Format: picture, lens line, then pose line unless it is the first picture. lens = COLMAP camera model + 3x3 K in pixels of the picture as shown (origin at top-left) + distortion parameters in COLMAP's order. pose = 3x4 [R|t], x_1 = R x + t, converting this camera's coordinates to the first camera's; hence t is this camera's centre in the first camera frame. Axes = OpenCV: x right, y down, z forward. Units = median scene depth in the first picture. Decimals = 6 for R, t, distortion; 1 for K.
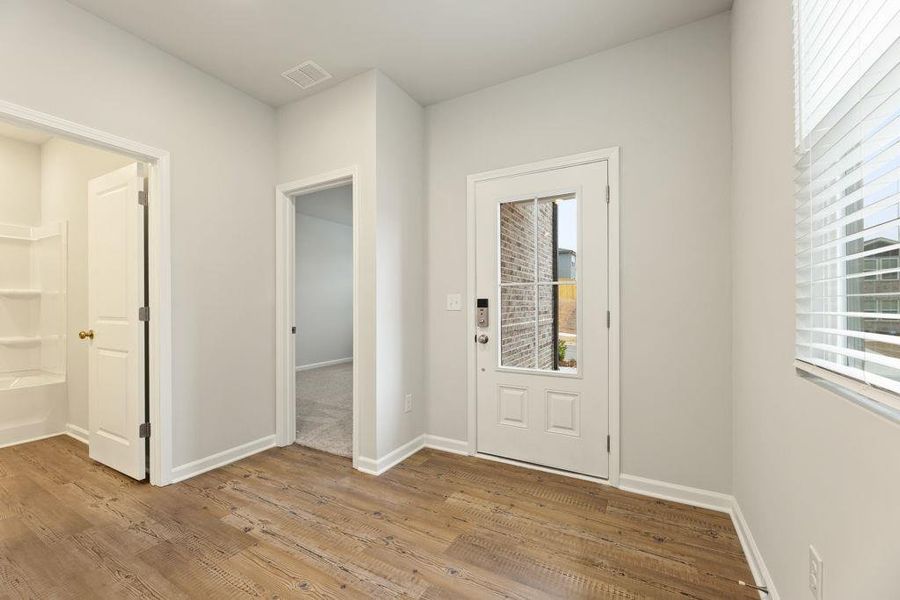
lens RADIAL K [[361.9, 0, 447.6], [0, 361.9, 300.3], [0, 0, 1]] dist [-0.001266, -0.000086]
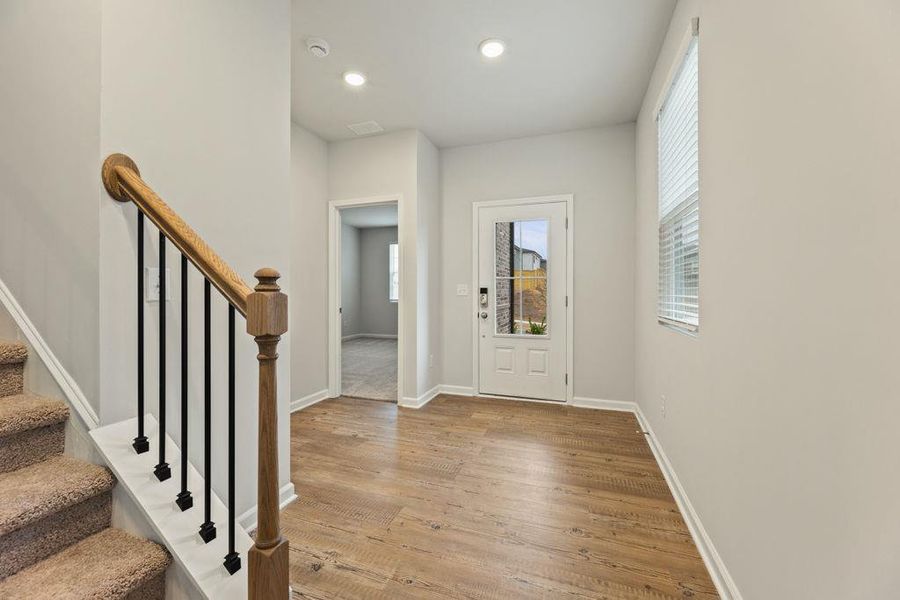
lens RADIAL K [[356.5, 0, 450.0], [0, 356.5, 286.7], [0, 0, 1]] dist [-0.001146, -0.000038]
pose [[0.985631, 0.006845, 0.168772, -0.298455], [-0.006187, 0.999971, -0.004422, -0.001487], [-0.168797, 0.003315, 0.985645, -0.421222]]
